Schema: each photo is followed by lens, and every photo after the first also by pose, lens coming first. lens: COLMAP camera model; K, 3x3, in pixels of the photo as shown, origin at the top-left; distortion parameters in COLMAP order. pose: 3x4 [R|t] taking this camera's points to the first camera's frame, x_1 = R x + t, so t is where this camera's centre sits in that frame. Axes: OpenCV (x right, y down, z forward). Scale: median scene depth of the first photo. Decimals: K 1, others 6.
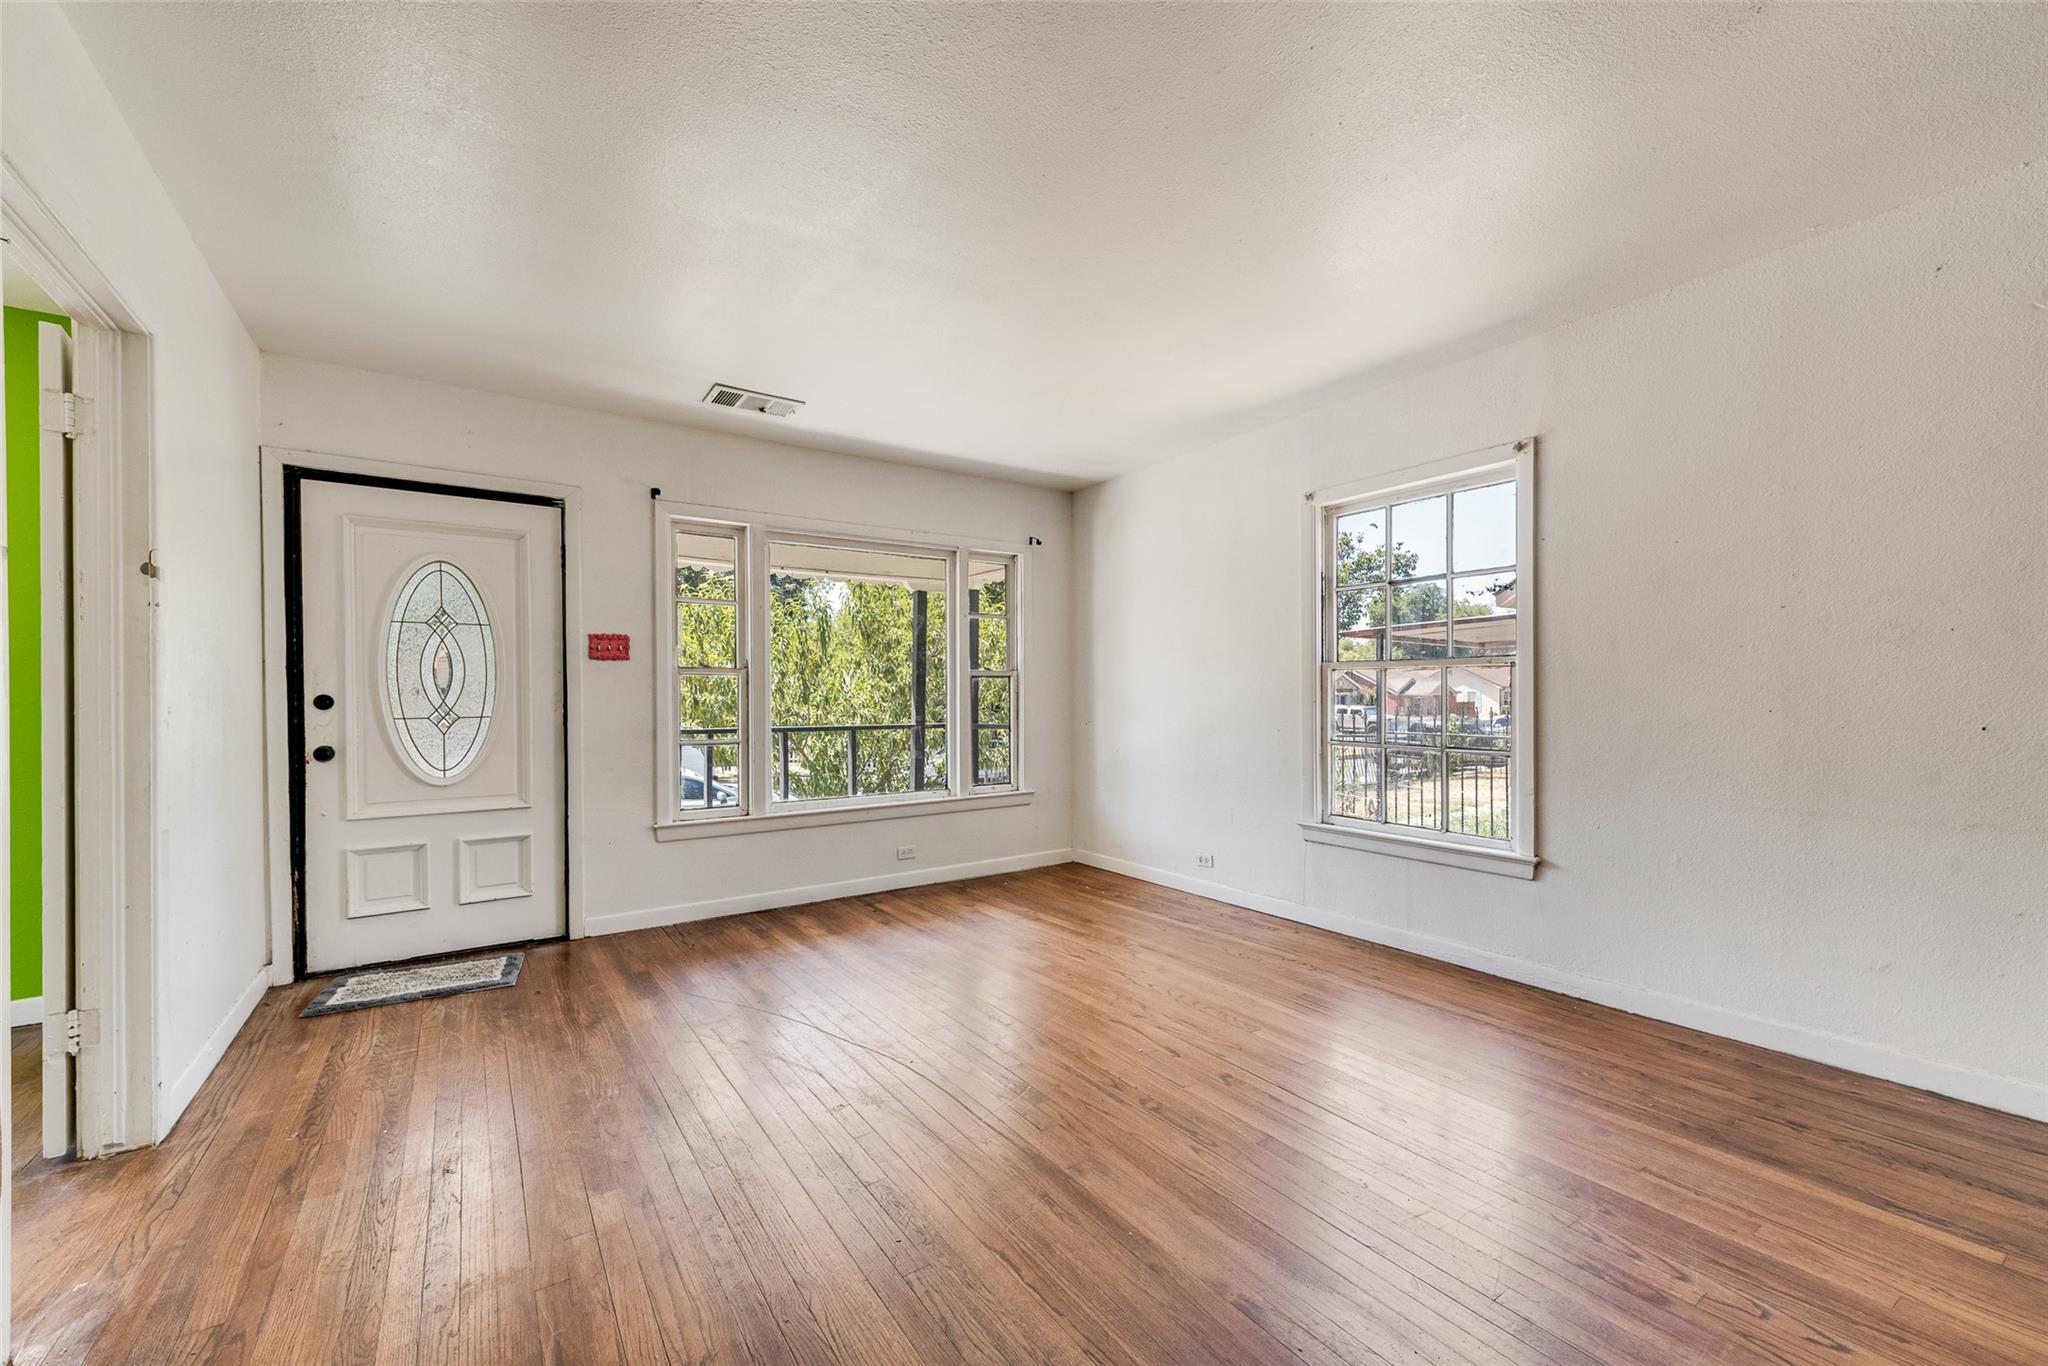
lens RADIAL K [[799.8, 0, 1025.2], [0, 799.8, 697.0], [0, 0, 1]] dist [0.018629, -0.006841]
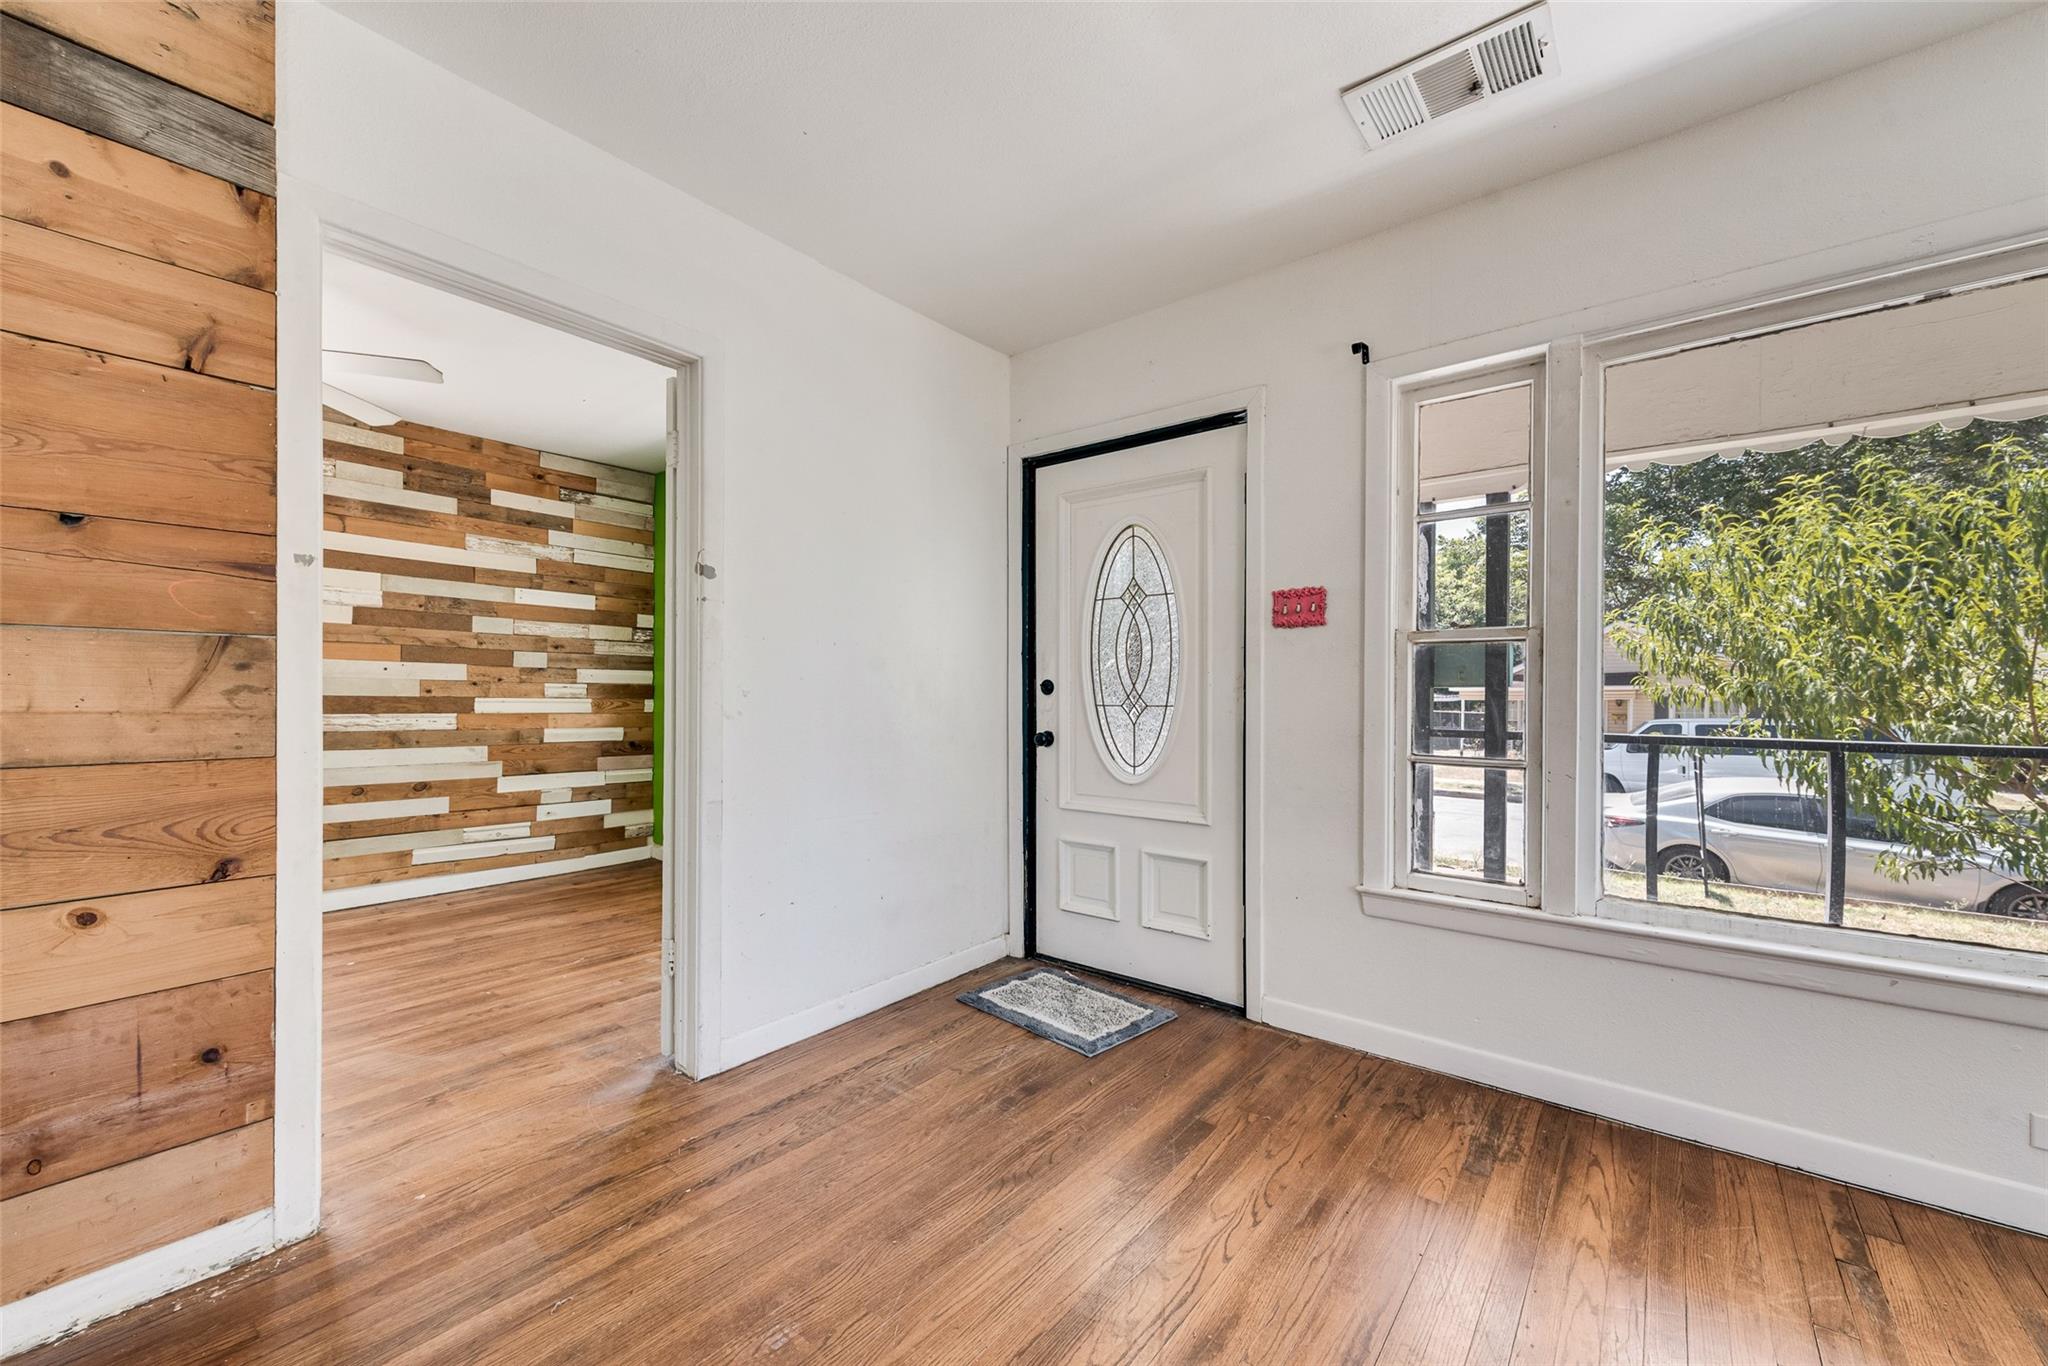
lens RADIAL K [[799.8, 0, 1025.2], [0, 799.8, 697.0], [0, 0, 1]] dist [0.018629, -0.006841]
pose [[0.290656, 0.014615, -0.956716, 0.067263], [-0.001793, 0.999890, 0.014730, 0.003472], [0.956826, -0.002566, 0.290651, 0.649251]]
